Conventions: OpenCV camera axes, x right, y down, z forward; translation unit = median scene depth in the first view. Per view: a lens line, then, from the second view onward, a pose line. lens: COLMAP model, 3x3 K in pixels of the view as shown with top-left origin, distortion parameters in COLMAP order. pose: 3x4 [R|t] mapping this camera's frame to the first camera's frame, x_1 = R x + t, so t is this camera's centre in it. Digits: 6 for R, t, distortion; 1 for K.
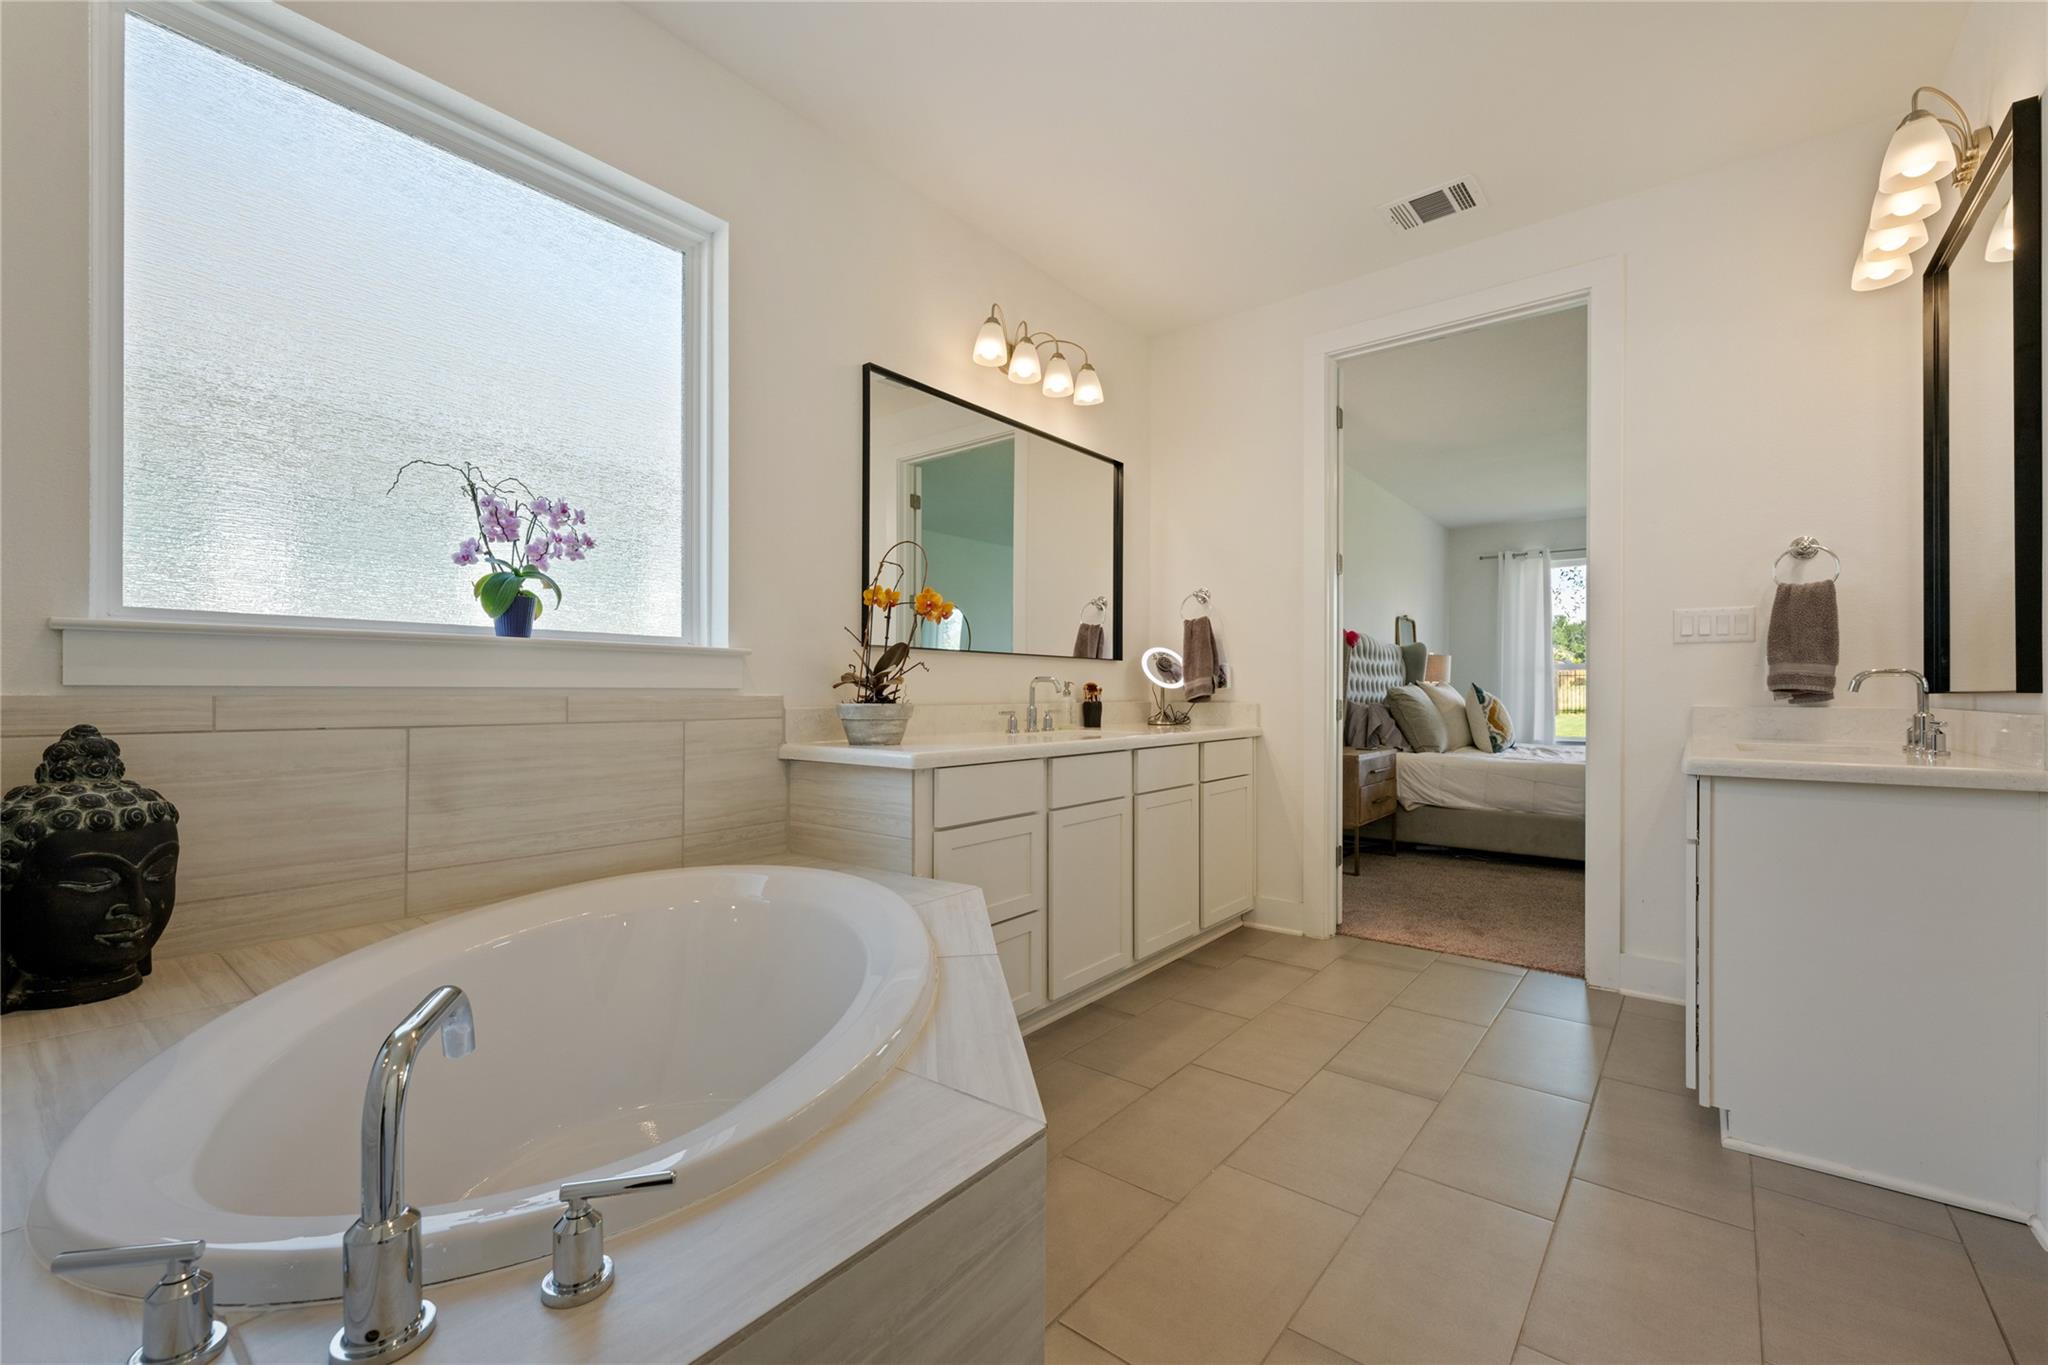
lens RADIAL K [[843.7, 0, 1025.2], [0, 843.7, 687.8], [0, 0, 1]] dist [-0.001777, -0.000253]
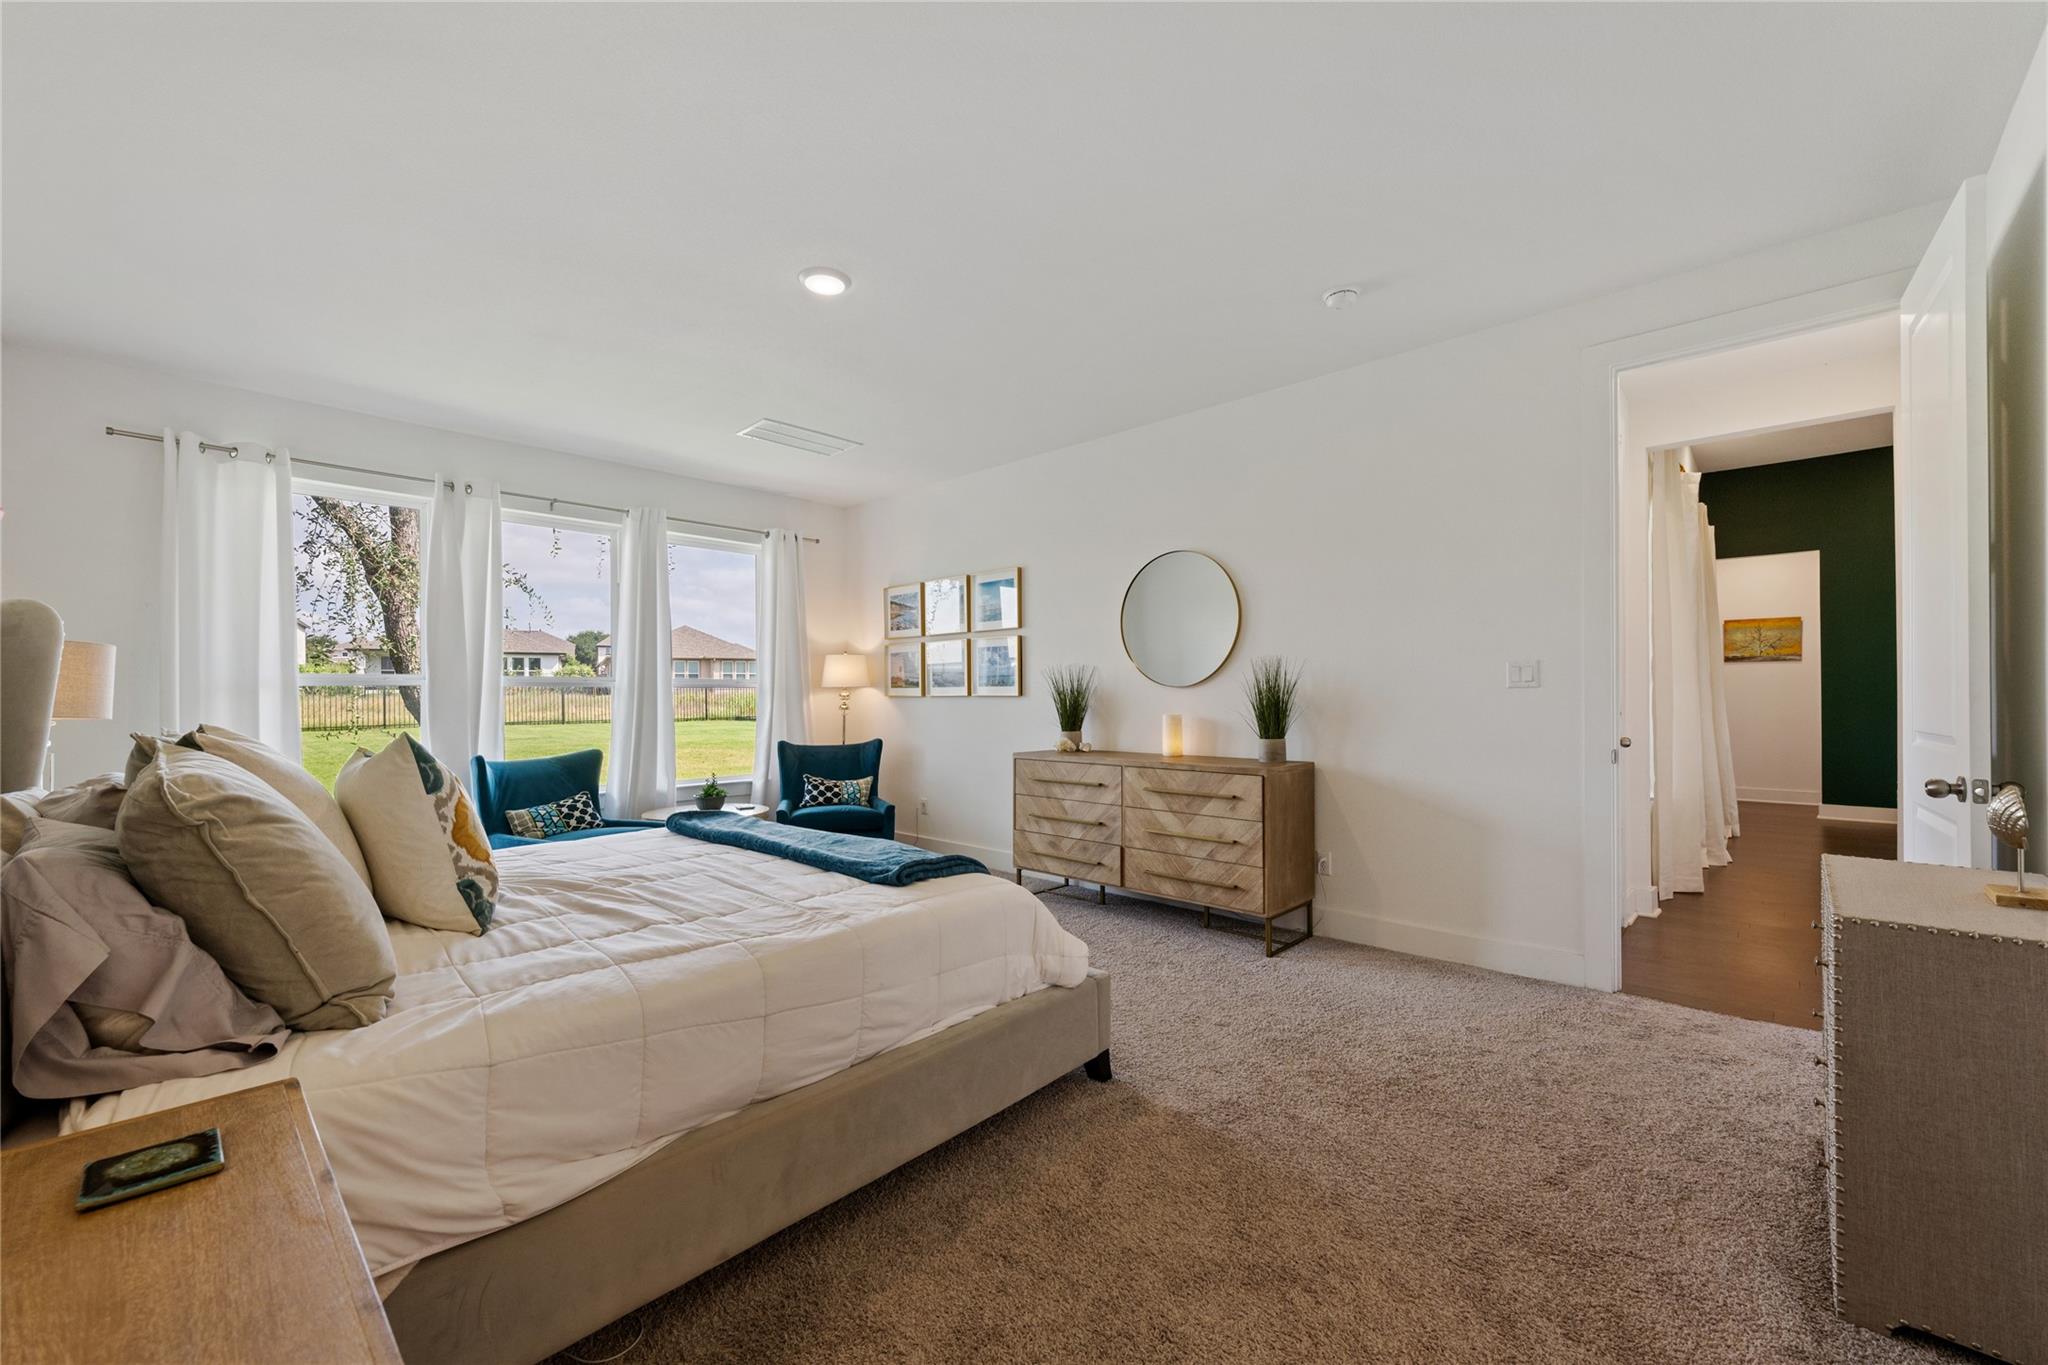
lens RADIAL K [[810.5, 0, 1026.8], [0, 810.5, 698.0], [0, 0, 1]] dist [0.000125, -0.000176]
pose [[0.080276, -0.001294, 0.996772, 0.242640], [0.003855, 0.999992, 0.000988, -0.019201], [-0.996765, 0.003763, 0.080281, 0.762504]]
